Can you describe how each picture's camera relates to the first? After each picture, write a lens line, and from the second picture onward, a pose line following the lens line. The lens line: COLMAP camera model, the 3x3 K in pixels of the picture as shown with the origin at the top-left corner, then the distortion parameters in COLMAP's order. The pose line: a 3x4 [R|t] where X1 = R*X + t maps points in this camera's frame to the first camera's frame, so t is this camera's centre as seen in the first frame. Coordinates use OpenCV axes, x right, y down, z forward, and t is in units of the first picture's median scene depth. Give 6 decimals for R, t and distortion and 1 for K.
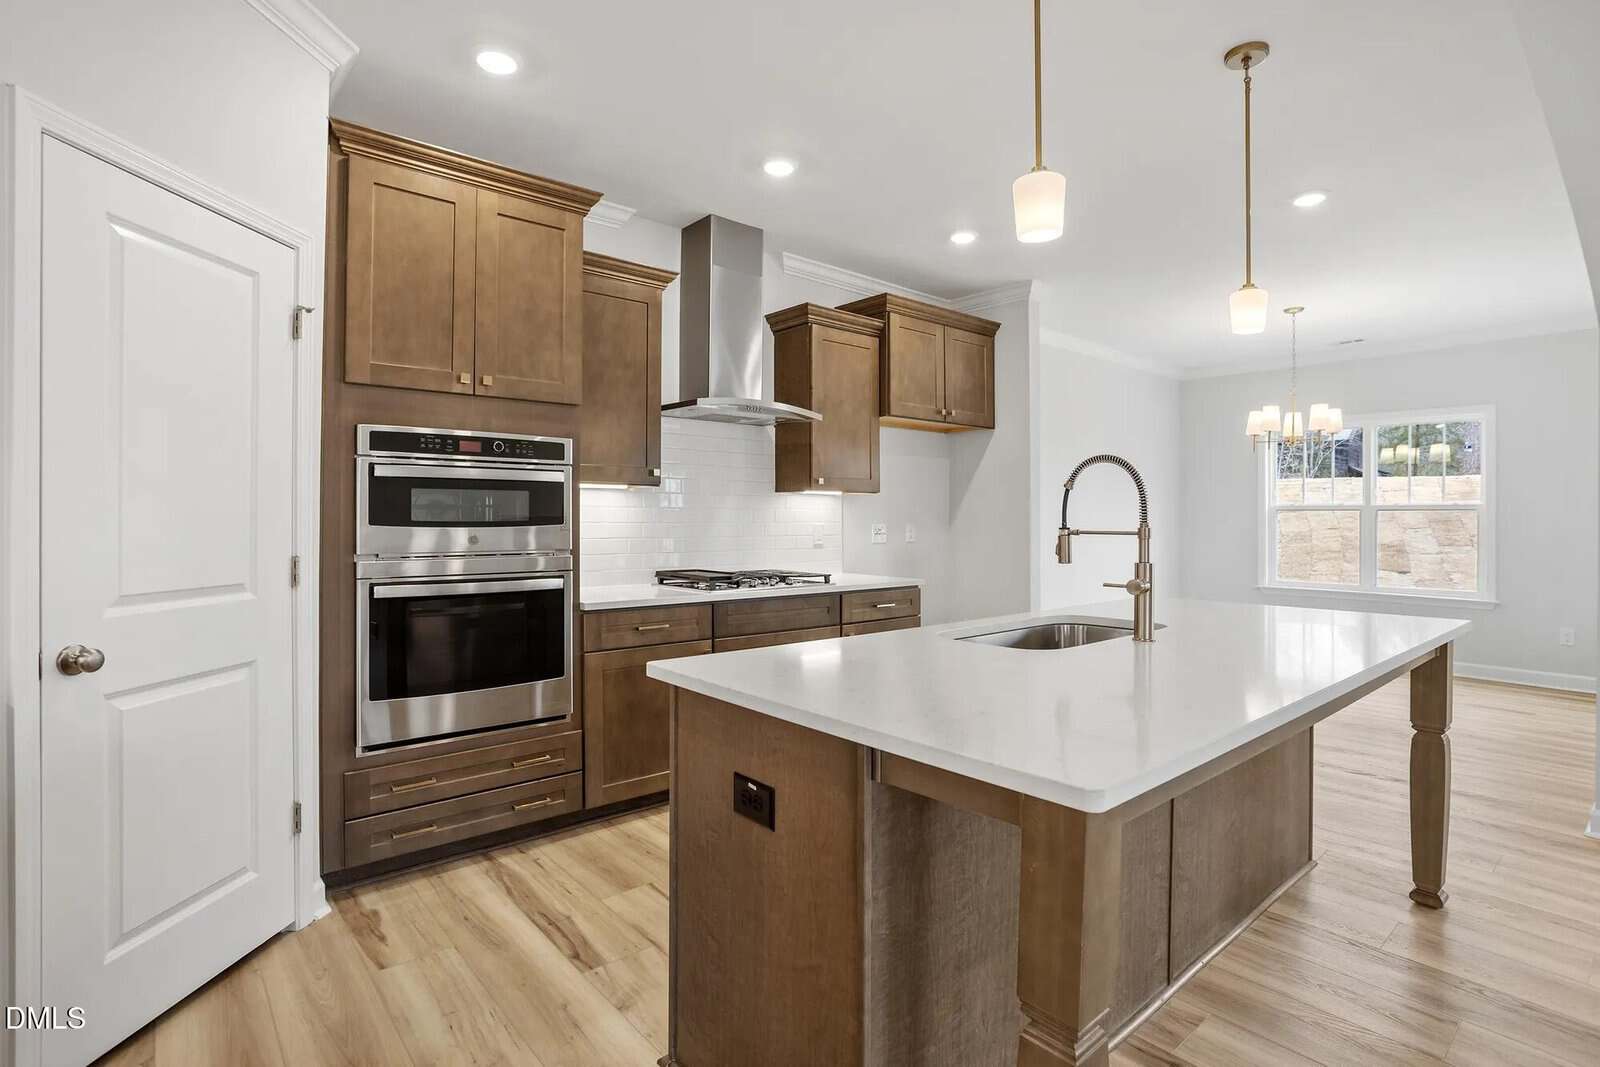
lens RADIAL K [[781.2, 0, 796.9], [0, 781.2, 525.2], [0, 0, 1]] dist [-0.040274, 0.020440]
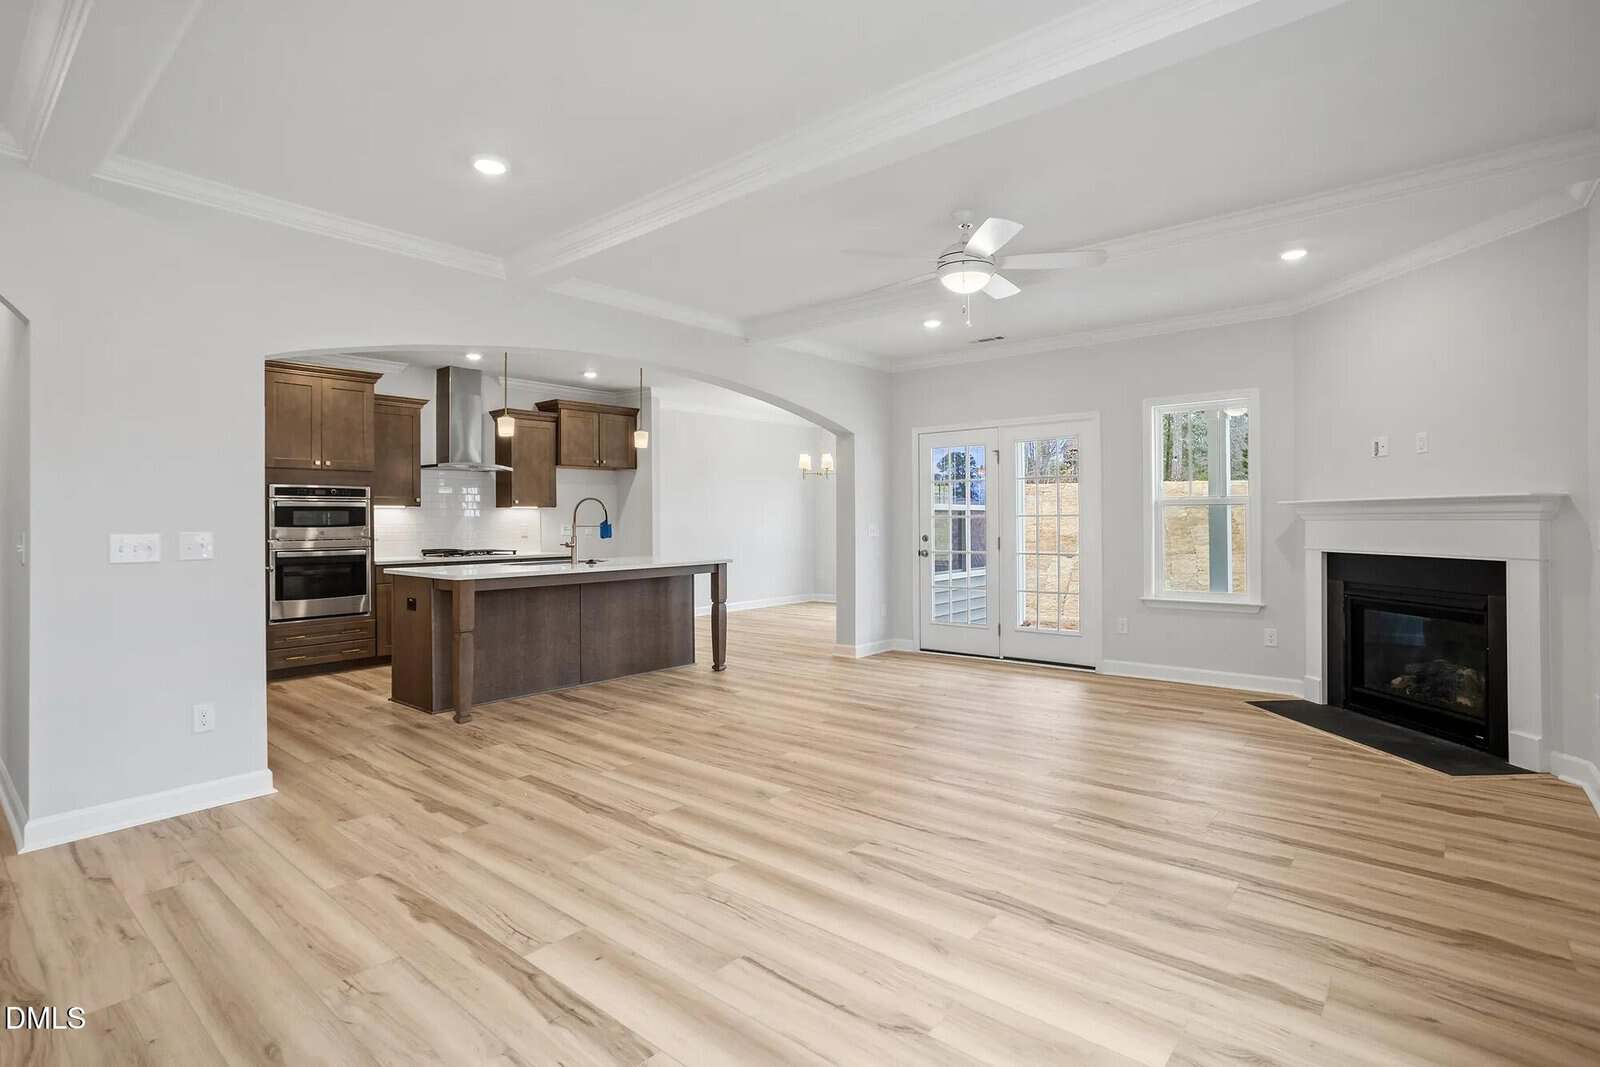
lens RADIAL K [[781.2, 0, 785.6], [0, 781.2, 522.8], [0, 0, 1]] dist [-0.040274, 0.020440]
pose [[0.988367, -0.010301, 0.151741, 0.551097], [0.010686, 0.999941, -0.001719, 0.007524], [-0.151714, 0.003320, 0.988419, -1.364069]]
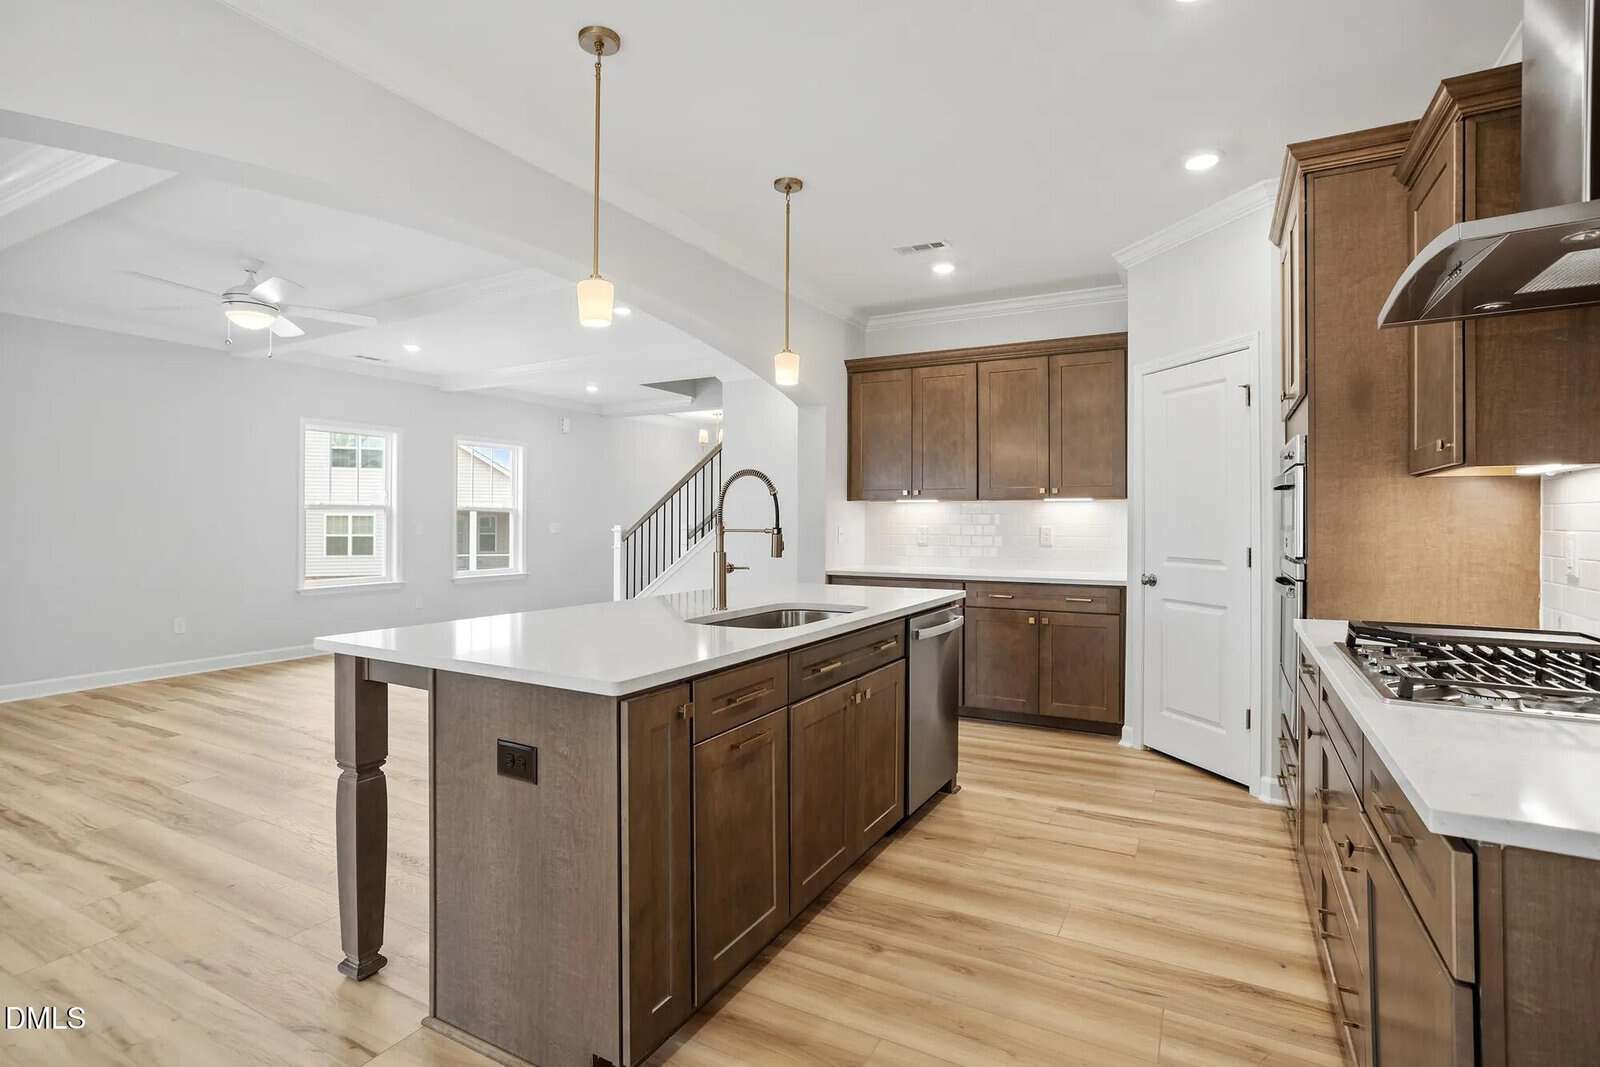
lens RADIAL K [[781.2, 0, 806.6], [0, 781.2, 518.3], [0, 0, 1]] dist [-0.040274, 0.020440]
pose [[-0.930976, -0.006103, -0.365029, 0.572904], [-0.007711, 0.999966, 0.002947, -0.012922], [0.364999, 0.005558, -0.930991, 1.645164]]
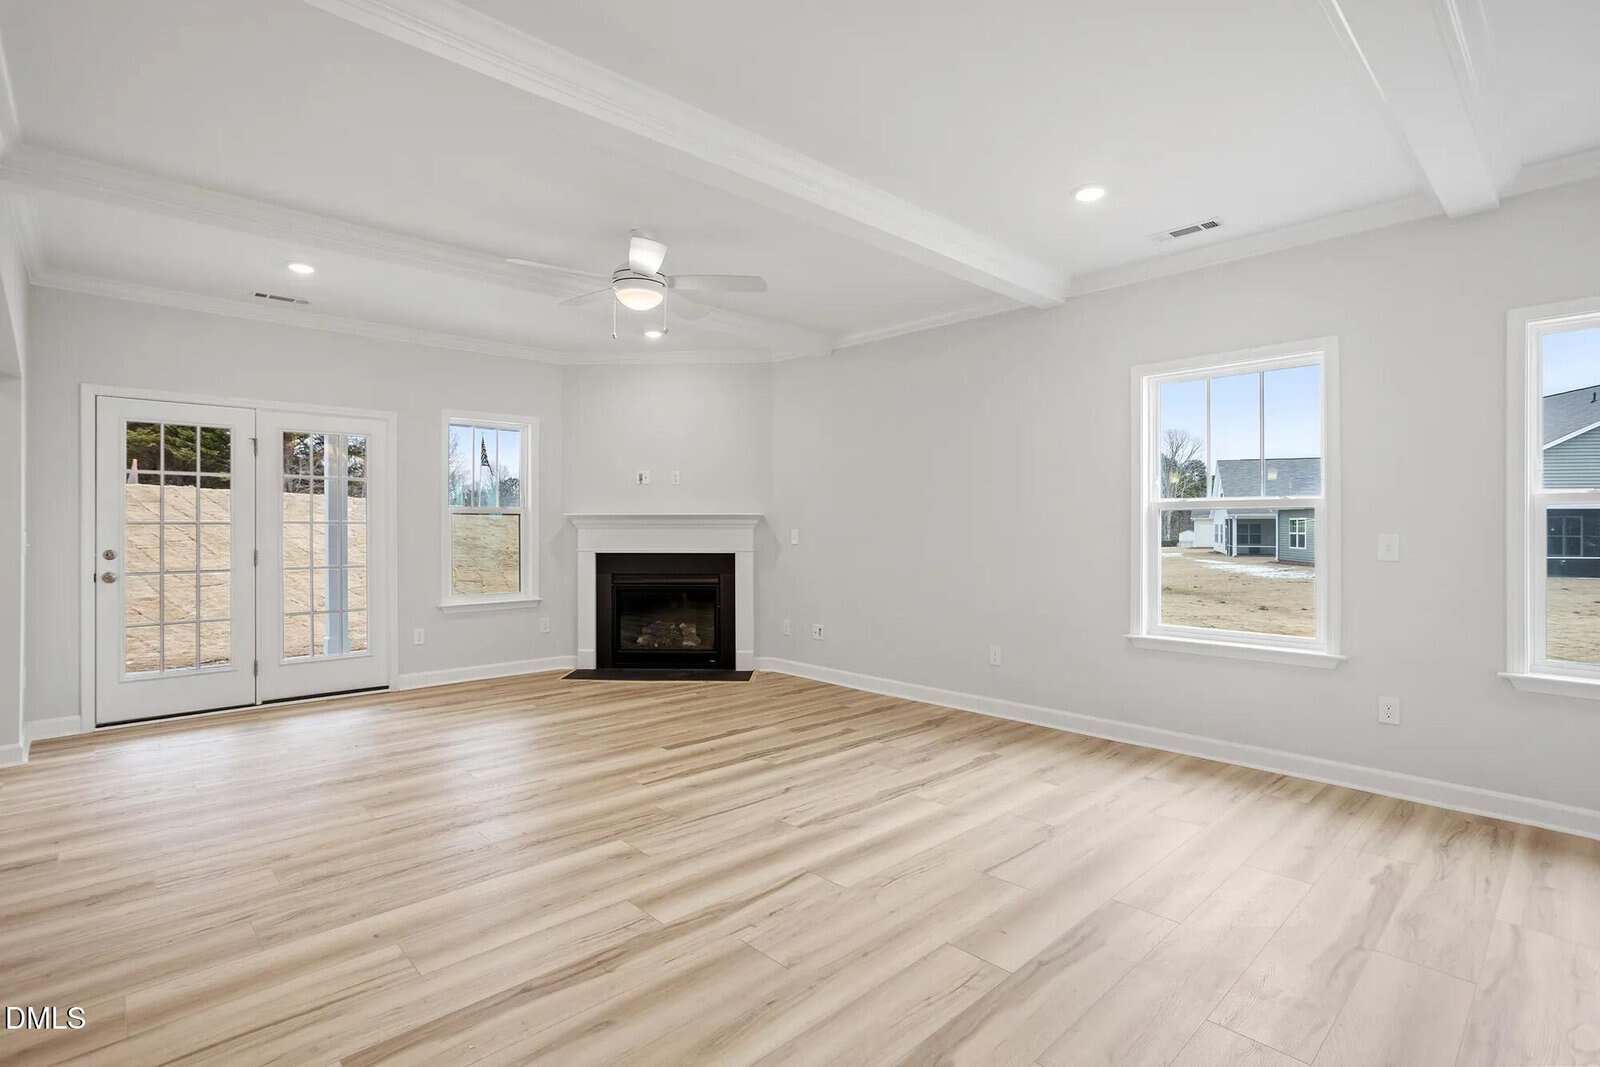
lens RADIAL K [[781.2, 0, 808.2], [0, 781.2, 522.7], [0, 0, 1]] dist [-0.040274, 0.020440]
pose [[-0.063440, 0.003547, 0.997979, -0.303241], [0.004284, 0.999985, -0.003282, 0.003821], [-0.997976, 0.004067, -0.063454, -0.349578]]
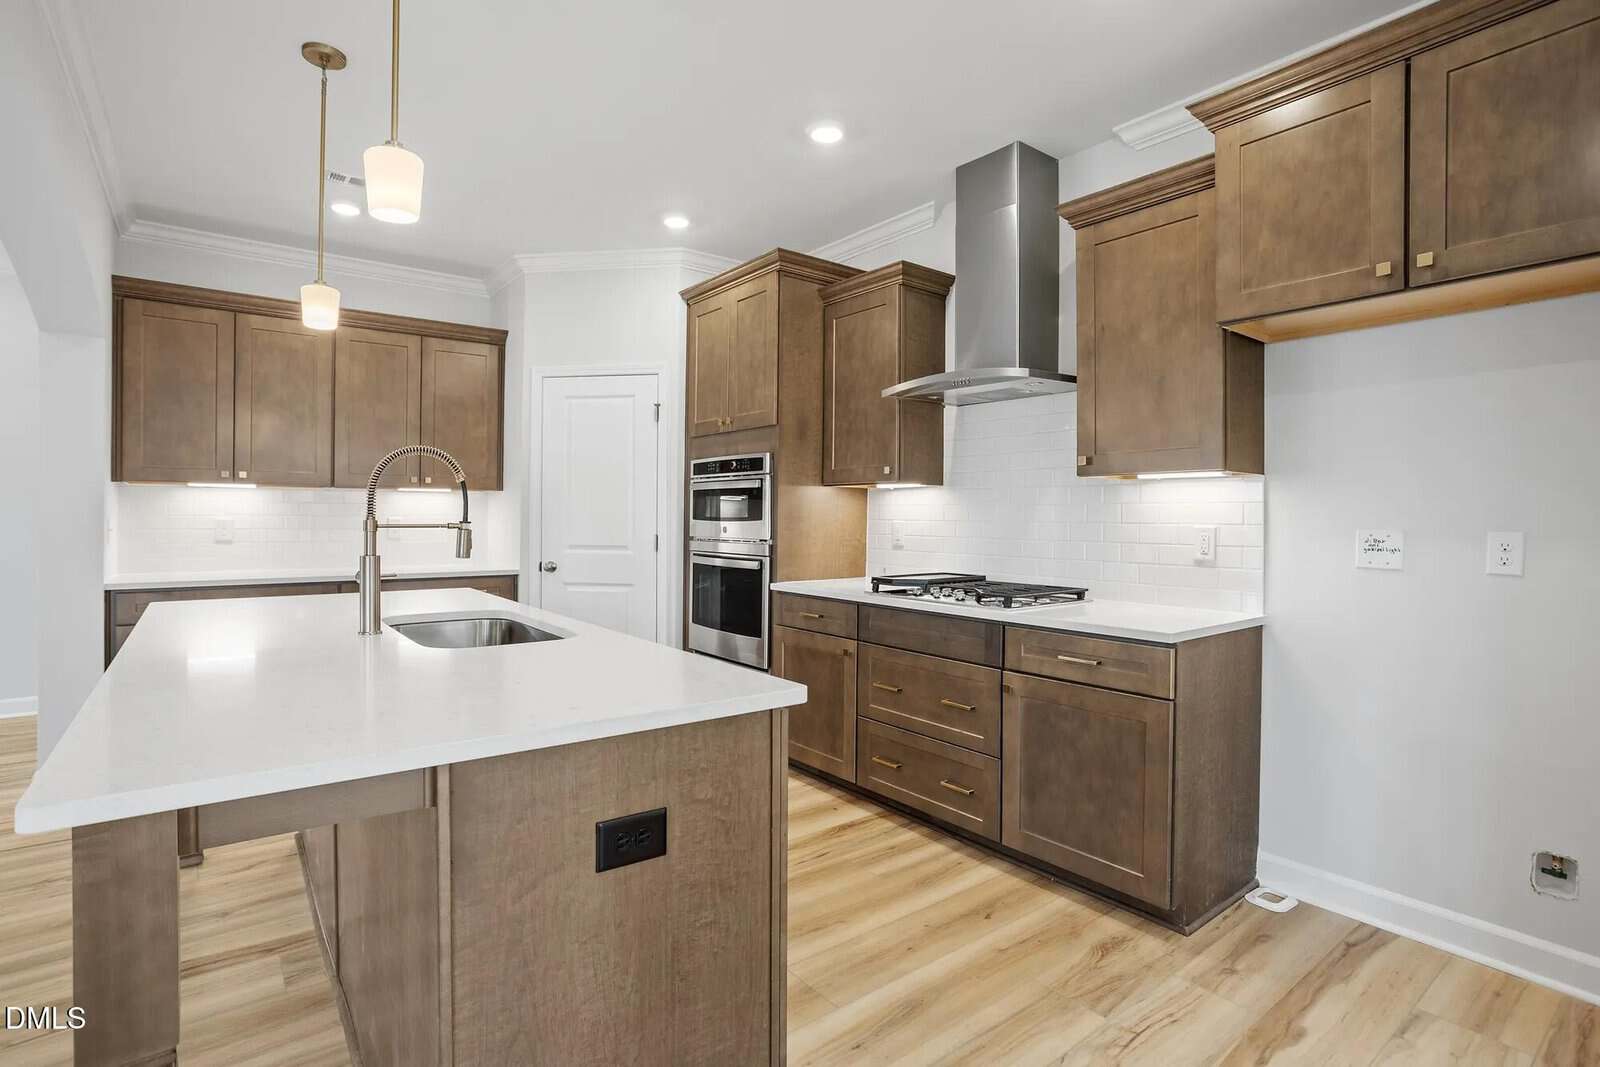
lens RADIAL K [[781.2, 0, 800.3], [0, 781.2, 524.2], [0, 0, 1]] dist [-0.040274, 0.020440]
pose [[-0.042617, 0.009840, -0.999043, 0.998016], [-0.012921, 0.999862, 0.010399, -0.008364], [0.999008, 0.013352, -0.042484, 1.123125]]
